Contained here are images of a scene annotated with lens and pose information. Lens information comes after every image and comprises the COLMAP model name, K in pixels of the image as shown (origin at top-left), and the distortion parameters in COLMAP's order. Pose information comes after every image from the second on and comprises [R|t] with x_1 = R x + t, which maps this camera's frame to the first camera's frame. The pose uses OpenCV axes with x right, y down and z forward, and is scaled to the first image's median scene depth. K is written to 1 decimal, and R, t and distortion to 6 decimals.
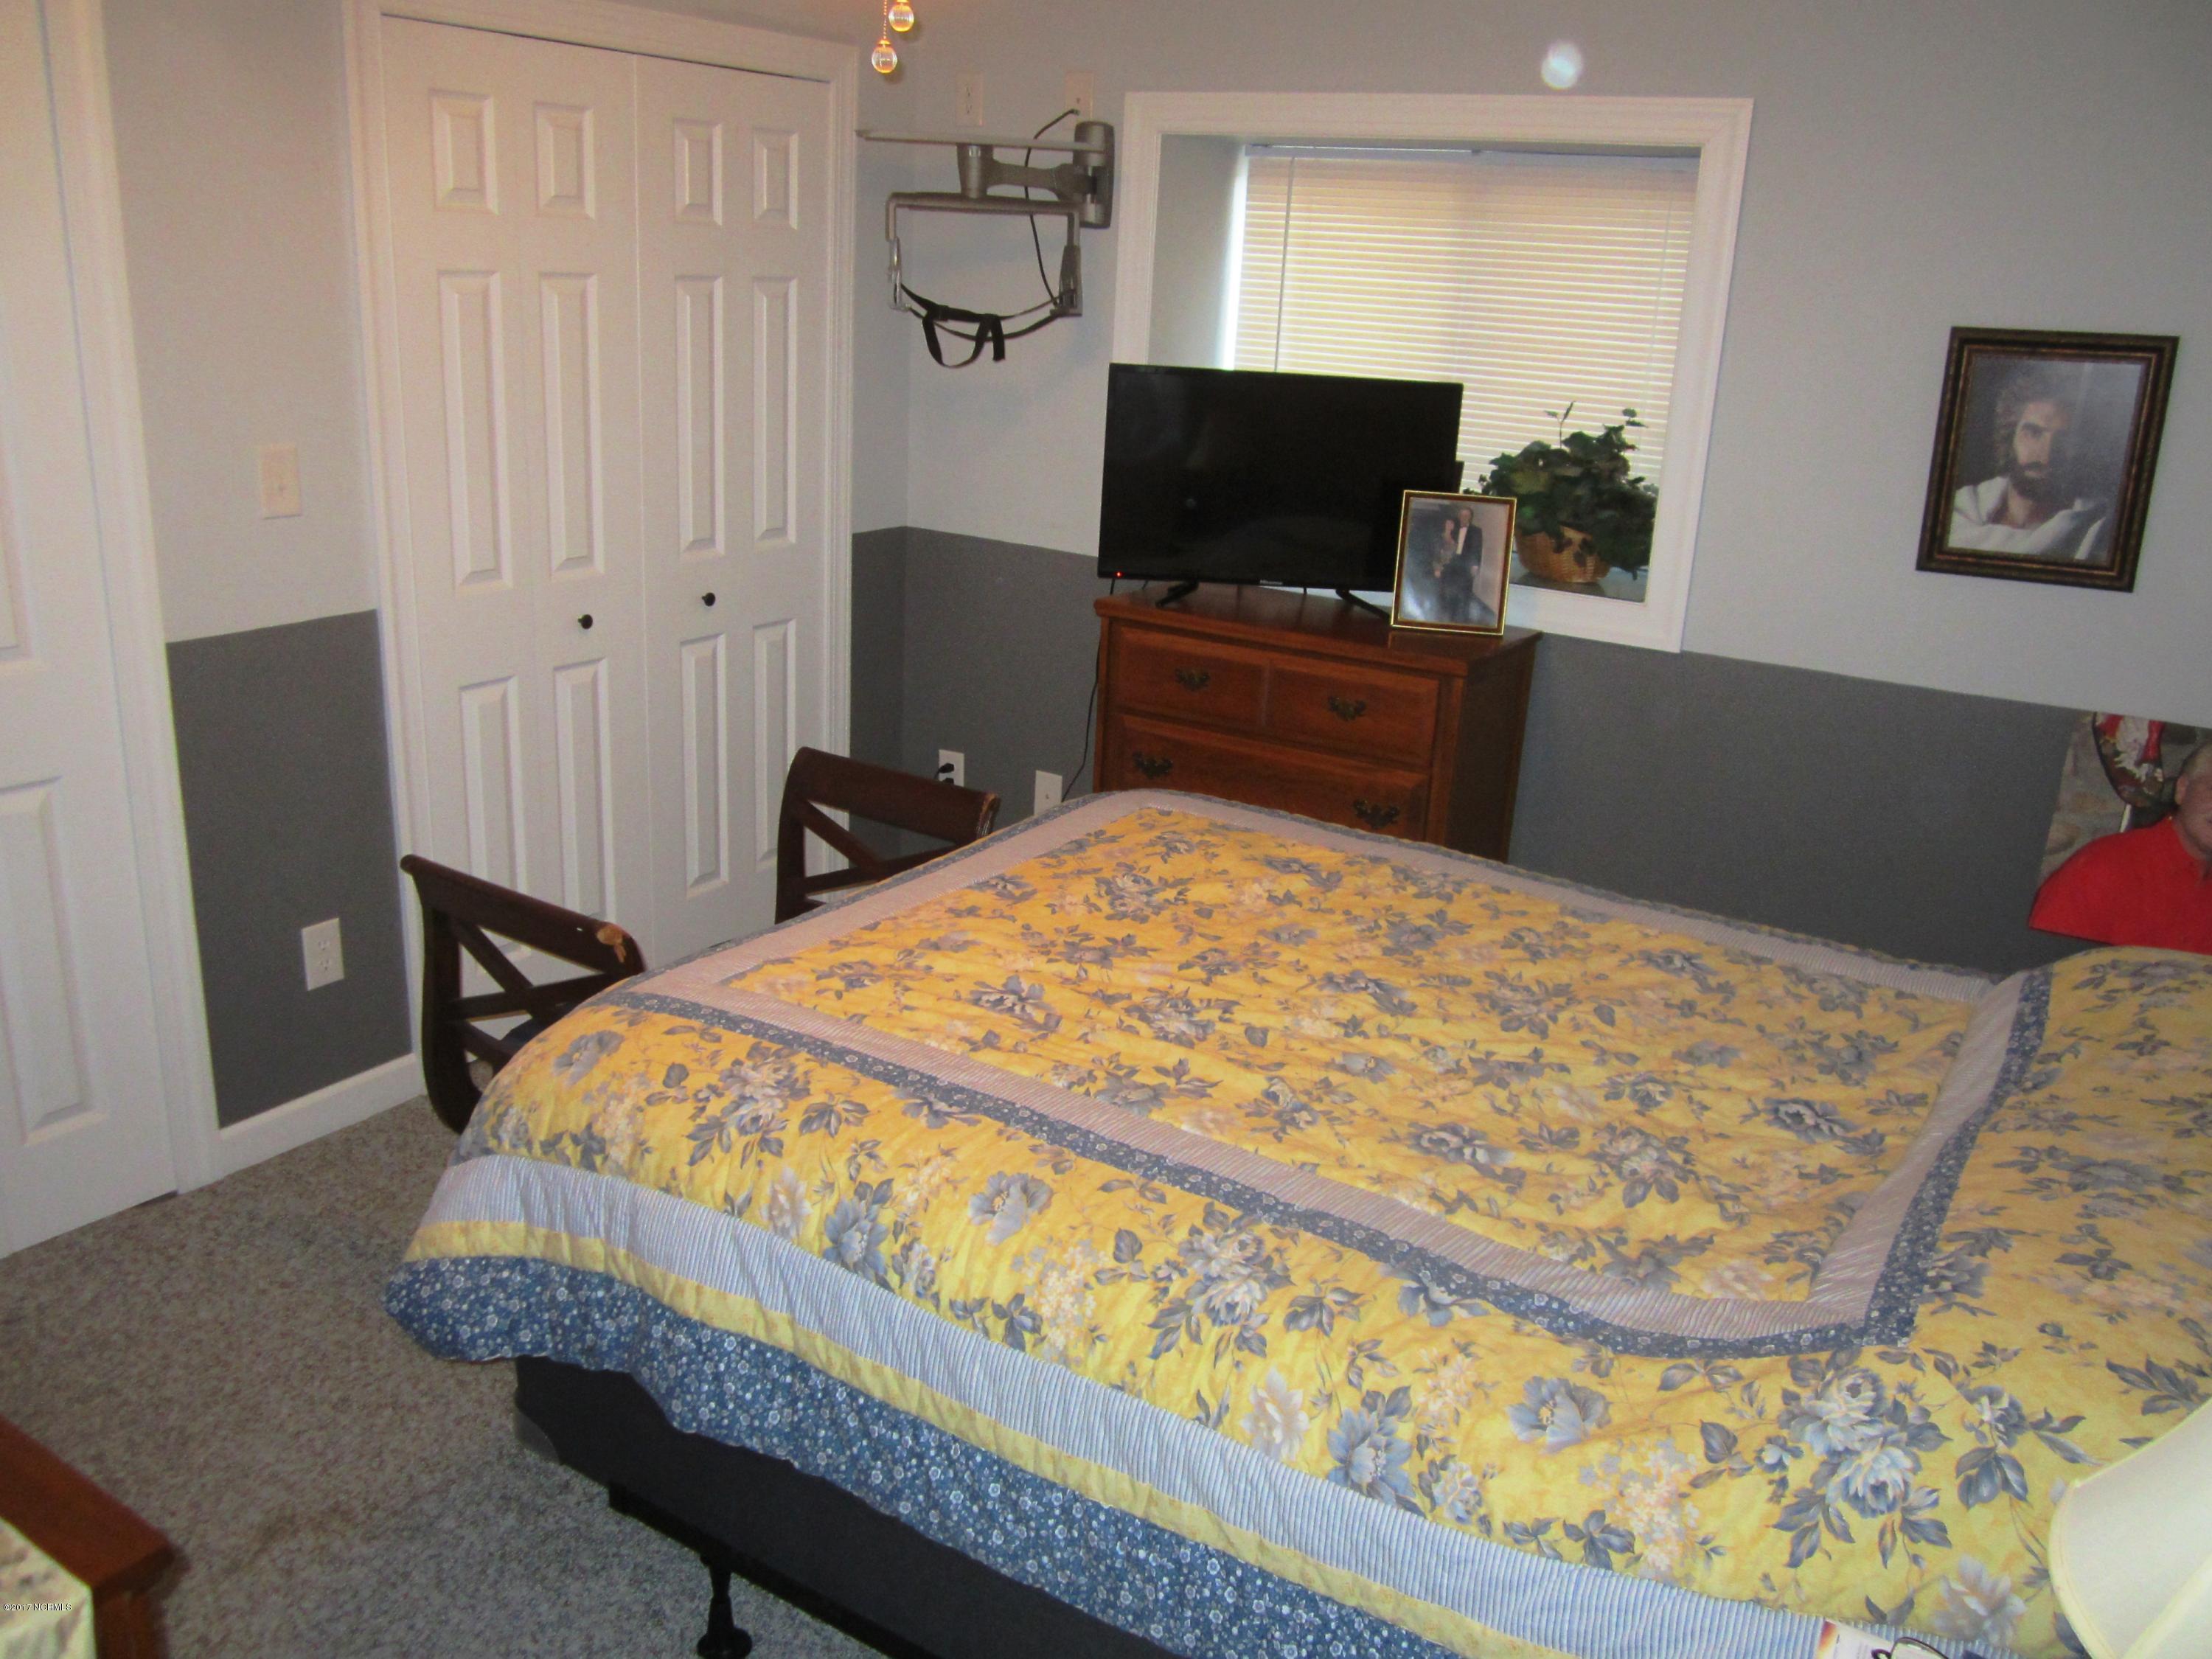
lens RADIAL K [[1794.6, 0, 1106.0], [0, 1794.6, 829.5], [0, 0, 1]] dist [-0.044061, 0.007305]
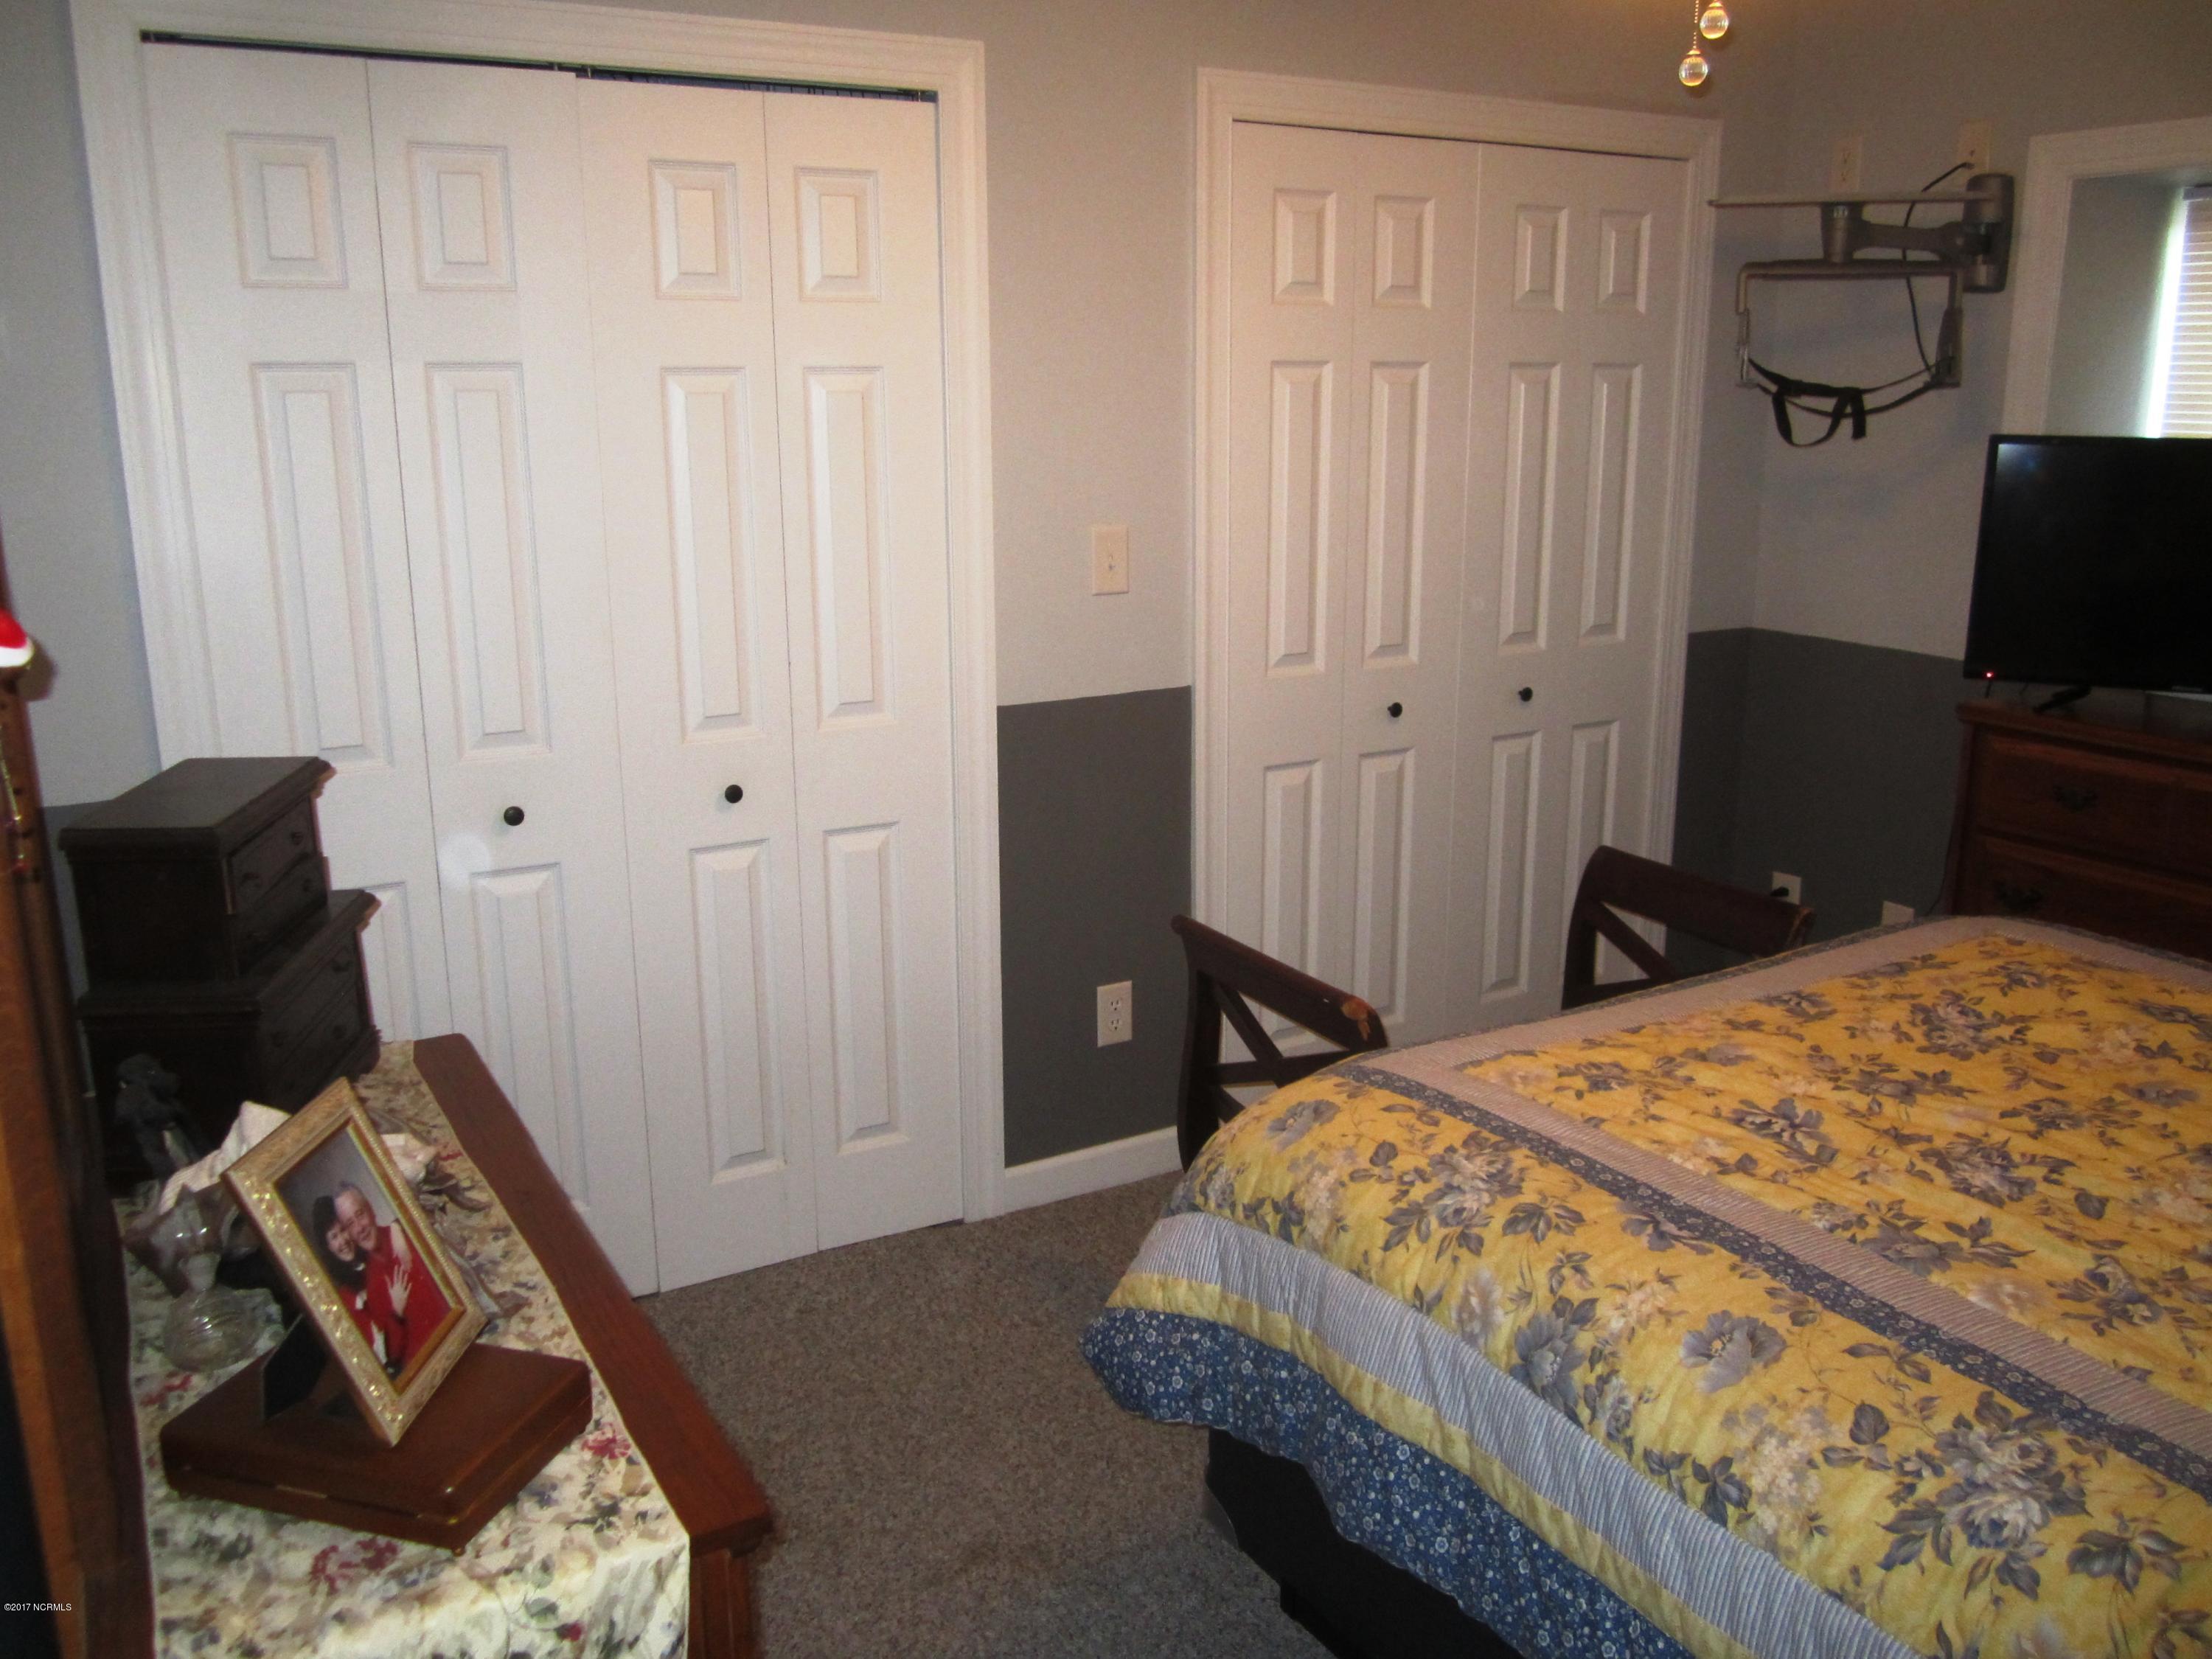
lens RADIAL K [[1811.9, 0, 1106.0], [0, 1811.9, 829.5], [0, 0, 1]] dist [-0.066316, 0.044608]
pose [[0.888266, 0.056725, -0.455814, 0.049353], [-0.090985, 0.994411, -0.053554, 0.033147], [0.450229, 0.089042, 0.888462, 0.085659]]
